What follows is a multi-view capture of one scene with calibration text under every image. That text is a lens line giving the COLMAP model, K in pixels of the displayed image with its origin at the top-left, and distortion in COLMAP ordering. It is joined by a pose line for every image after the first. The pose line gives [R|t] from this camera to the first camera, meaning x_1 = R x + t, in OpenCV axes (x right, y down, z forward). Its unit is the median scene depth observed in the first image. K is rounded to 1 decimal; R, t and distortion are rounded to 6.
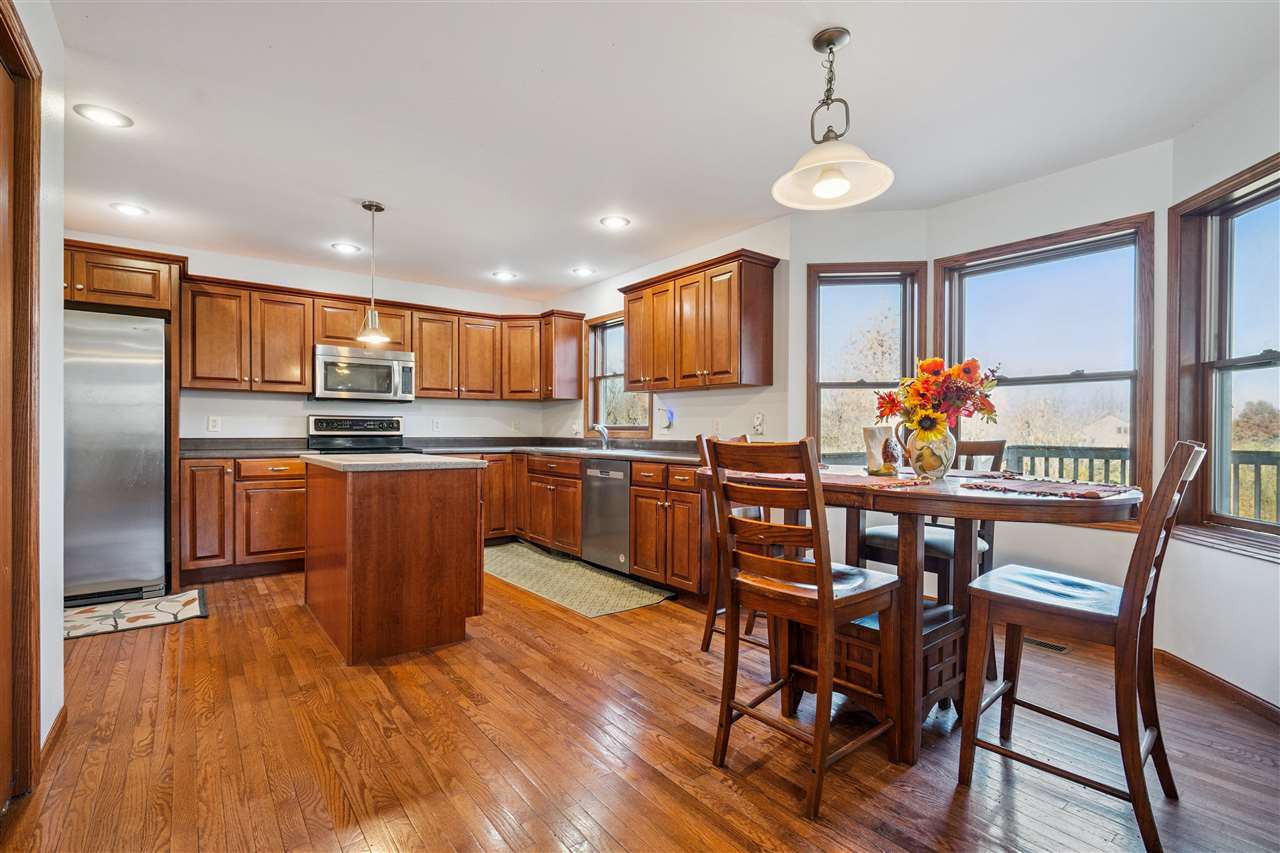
lens RADIAL K [[594.2, 0, 645.2], [0, 594.2, 435.6], [0, 0, 1]] dist [-0.006448, 0.001226]
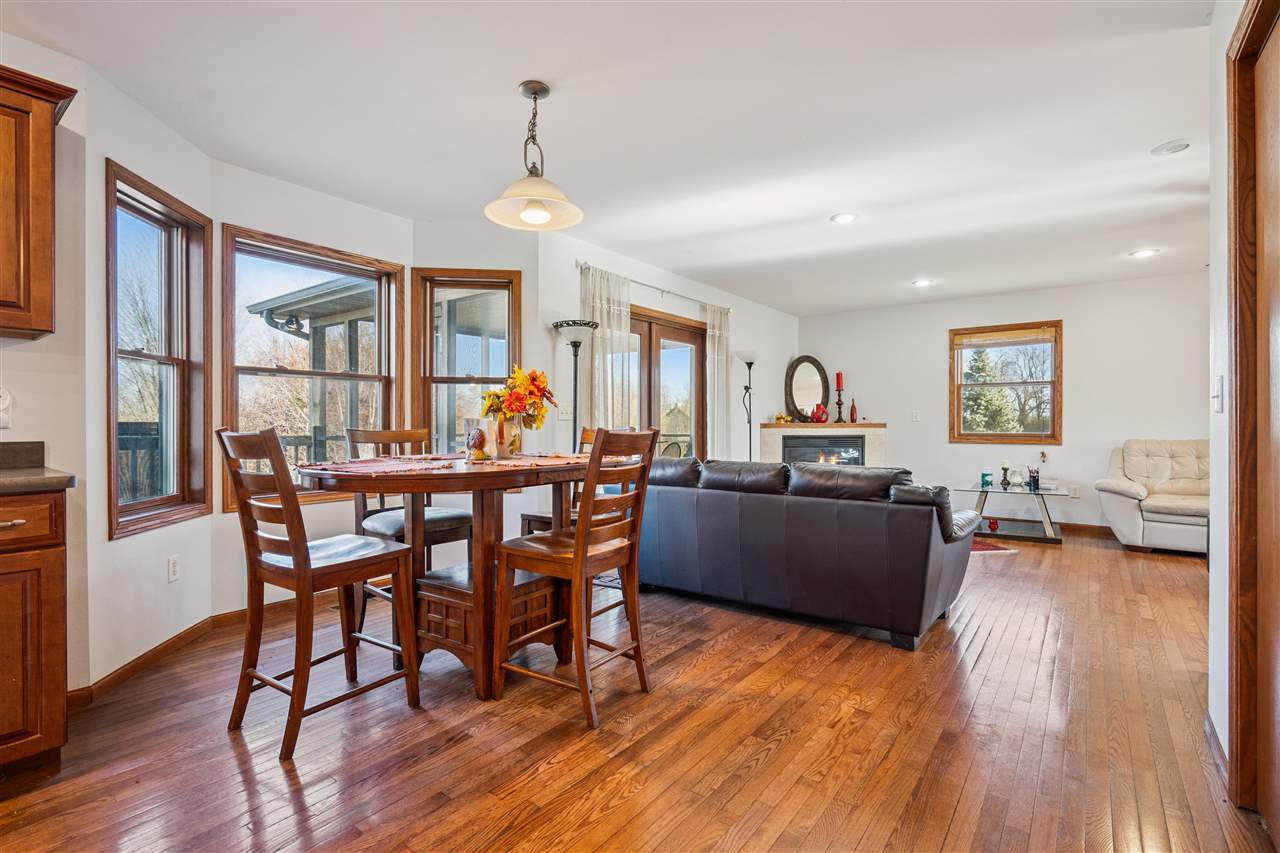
lens RADIAL K [[594.2, 0, 639.1], [0, 594.2, 421.7], [0, 0, 1]] dist [-0.006448, 0.001226]
pose [[-0.255507, -0.003890, 0.966799, -0.414390], [0.005454, 0.999970, 0.005465, -0.006335], [-0.966792, 0.006669, -0.255478, 0.518820]]
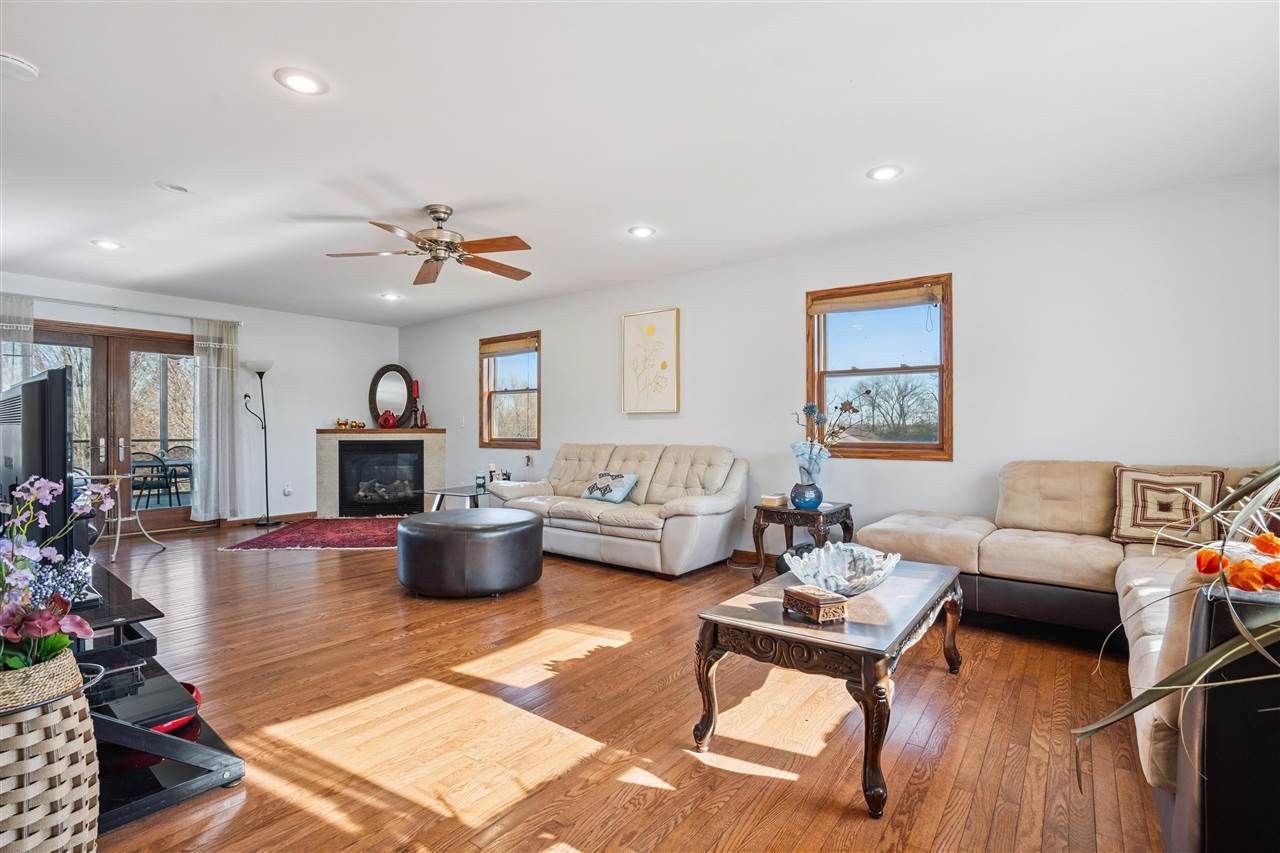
lens RADIAL K [[594.2, 0, 613.4], [0, 594.2, 426.8], [0, 0, 1]] dist [-0.006448, 0.001226]
pose [[-0.231945, -0.002207, 0.972726, -0.792708], [0.006700, 0.999970, 0.003866, 0.001154], [-0.972706, 0.007414, -0.231923, -0.622146]]
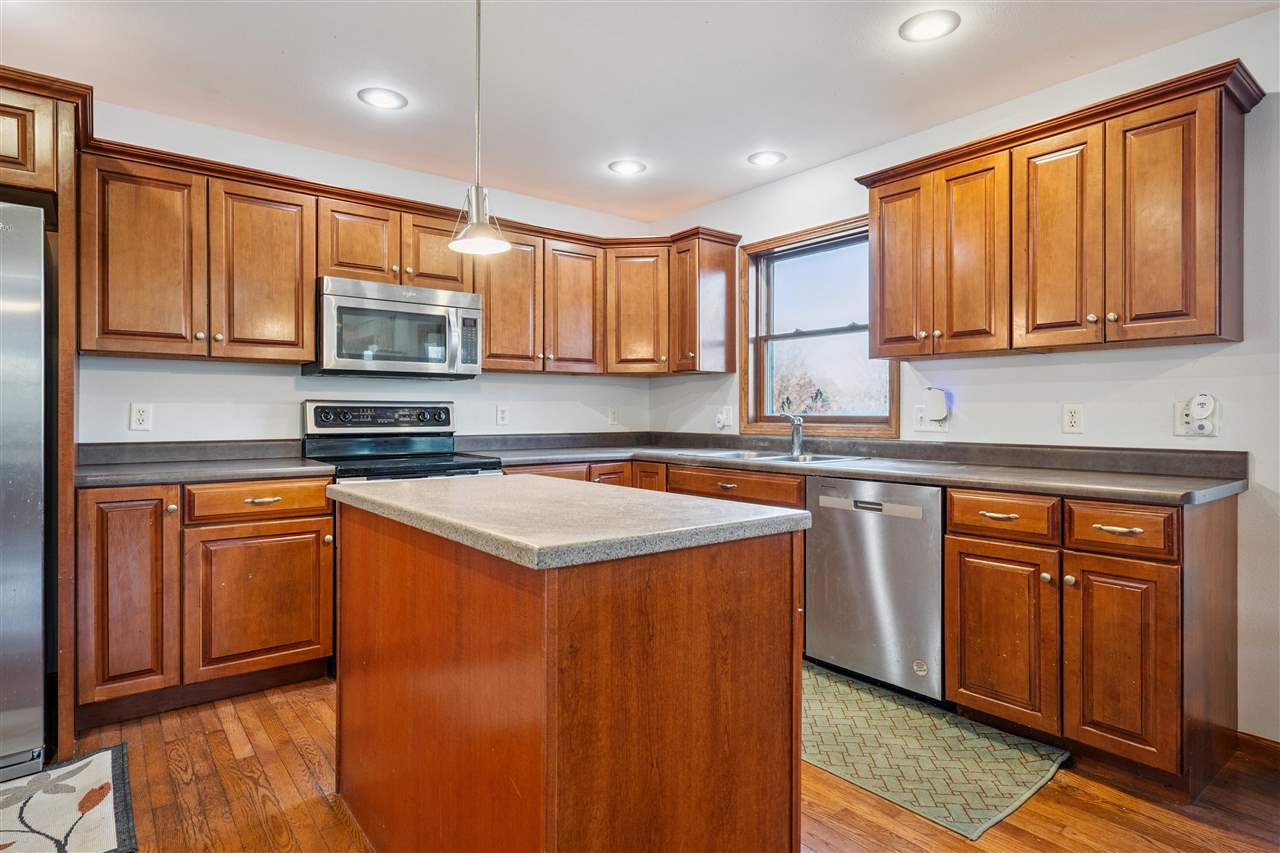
lens RADIAL K [[688.7, 0, 645.3], [0, 688.7, 415.0], [0, 0, 1]] dist [-0.001442, 0.002150]
pose [[0.999887, -0.003964, 0.014533, -0.269946], [0.004045, 0.999976, -0.005557, -0.016696], [-0.014510, 0.005615, 0.999879, 0.354585]]
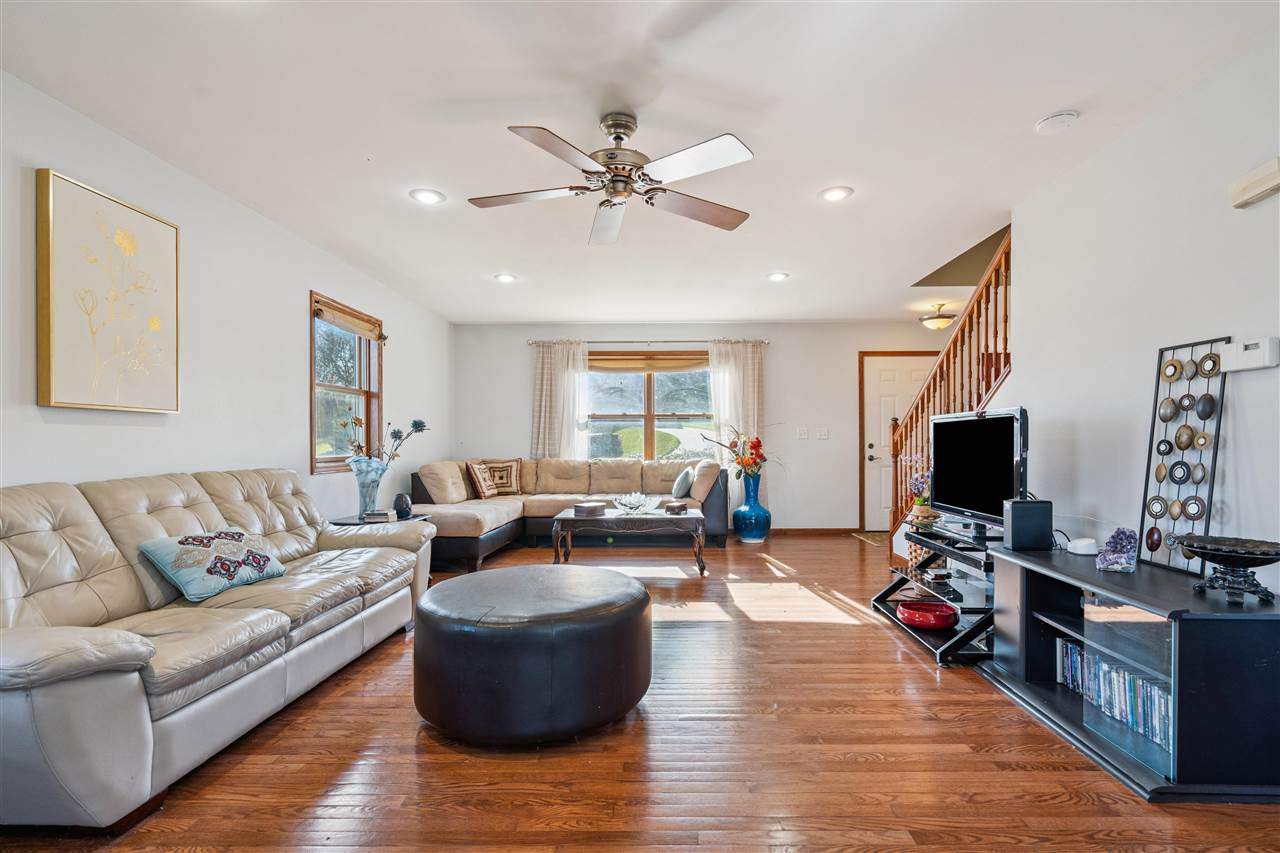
lens RADIAL K [[594.2, 0, 643.9], [0, 594.2, 440.2], [0, 0, 1]] dist [-0.006448, 0.001226]
pose [[-0.624964, -0.007483, -0.780618, 0.533129], [-0.009077, 0.999956, -0.002318, 0.002160], [0.780601, 0.005637, -0.625005, -0.191050]]
